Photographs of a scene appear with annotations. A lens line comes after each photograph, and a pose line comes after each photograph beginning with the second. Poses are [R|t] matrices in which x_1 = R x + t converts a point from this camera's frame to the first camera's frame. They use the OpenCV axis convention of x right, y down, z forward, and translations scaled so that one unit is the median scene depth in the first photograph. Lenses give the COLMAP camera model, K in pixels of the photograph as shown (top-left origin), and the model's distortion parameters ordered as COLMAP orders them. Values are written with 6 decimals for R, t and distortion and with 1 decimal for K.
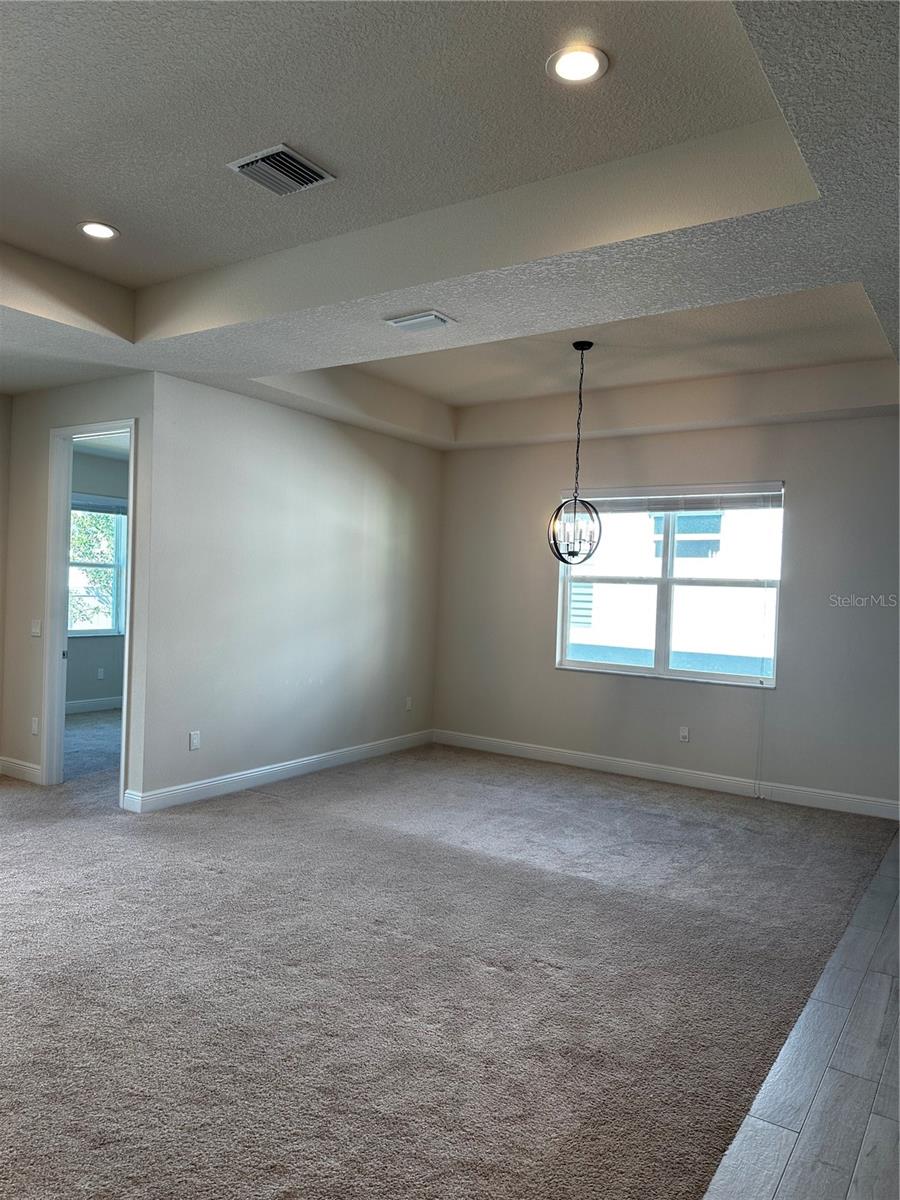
lens RADIAL K [[823.8, 0, 444.4], [0, 823.8, 604.6], [0, 0, 1]] dist [0.004872, -0.020971]
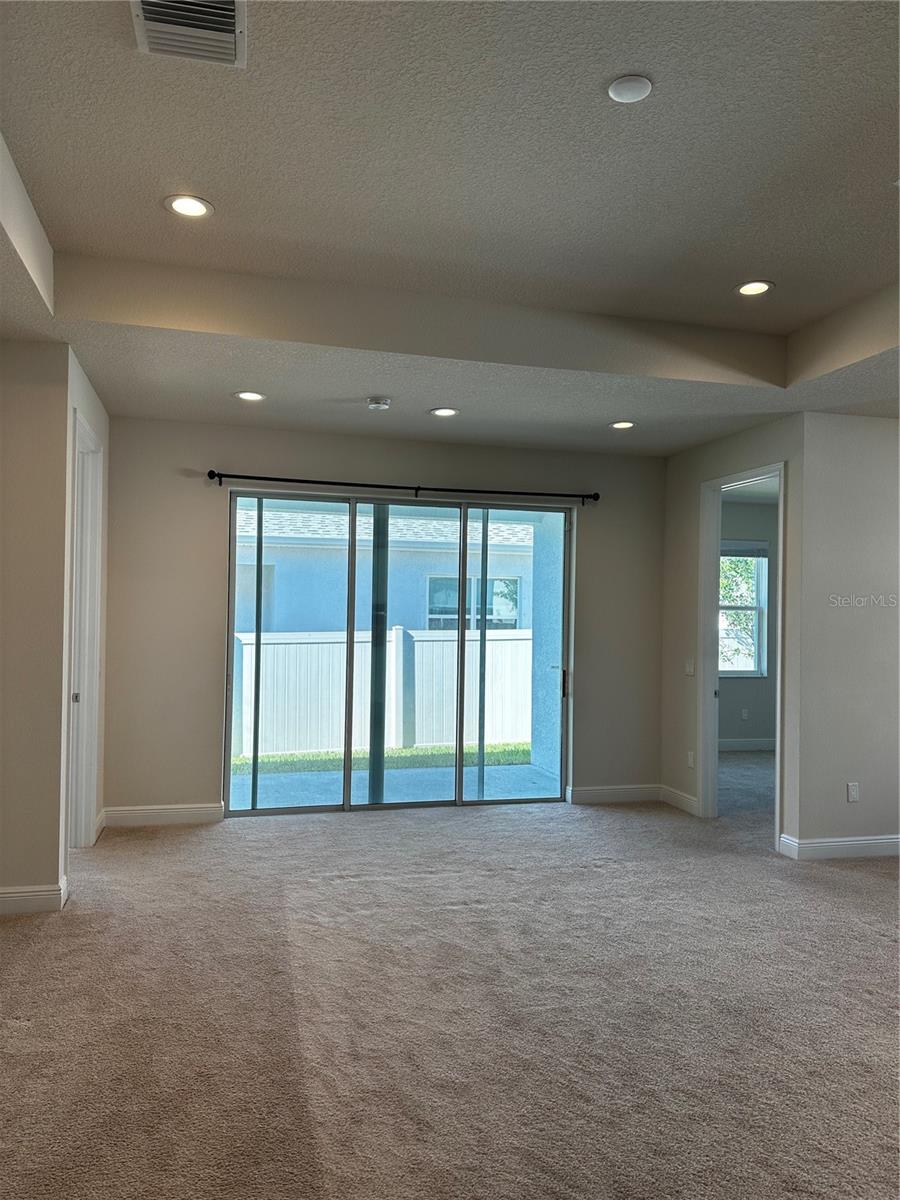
lens RADIAL K [[823.8, 0, 444.4], [0, 823.8, 604.6], [0, 0, 1]] dist [0.004872, -0.020971]
pose [[0.743368, -0.028814, -0.668261, -0.016848], [-0.005153, 0.998795, -0.048797, 0.000009], [0.668862, 0.039718, 0.742324, -0.017156]]
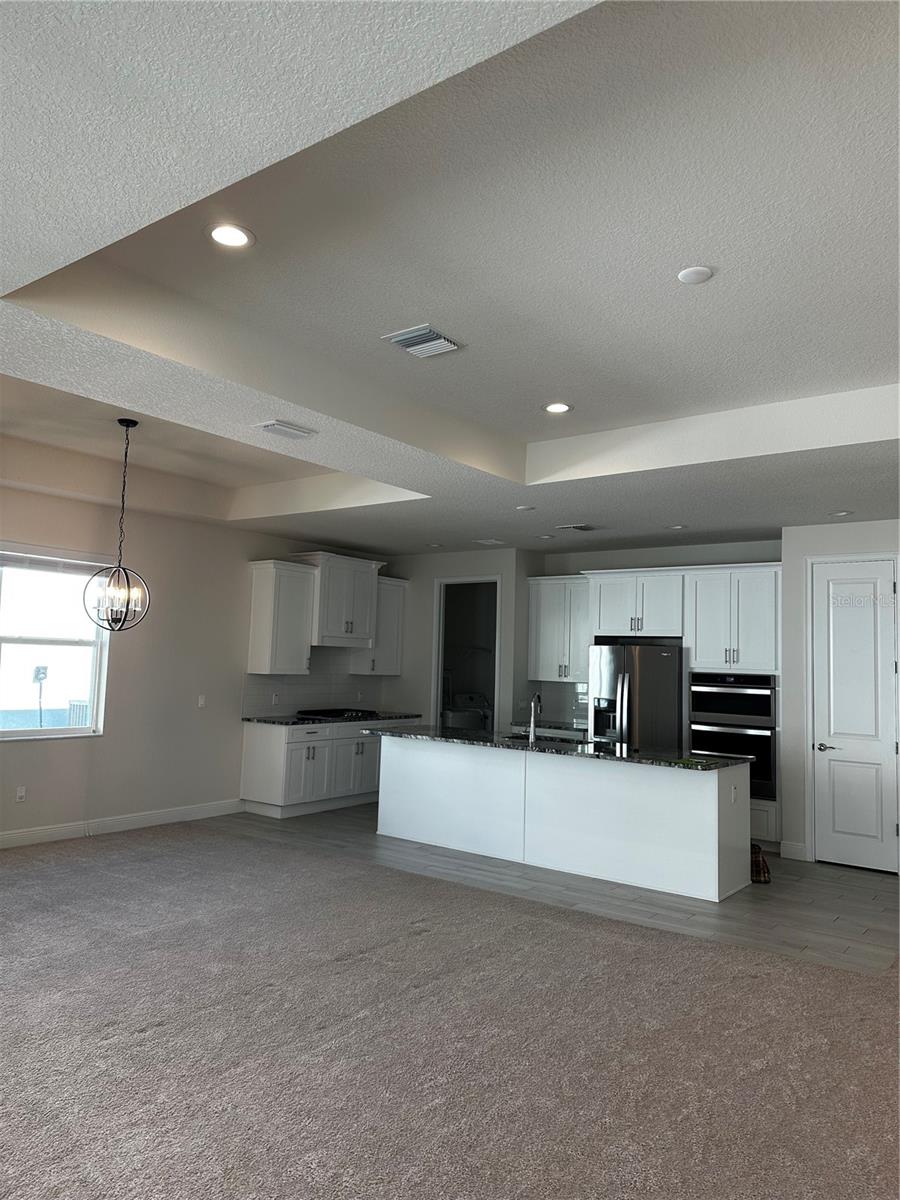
lens RADIAL K [[844.2, 0, 450.0], [0, 844.2, 600.0], [0, 0, 1]] dist [0.004070, -0.000197]
pose [[0.052621, 0.043603, 0.997662, -0.835592], [-0.008233, 0.999031, -0.043228, -0.043634], [-0.998581, -0.005939, 0.052929, 0.507964]]
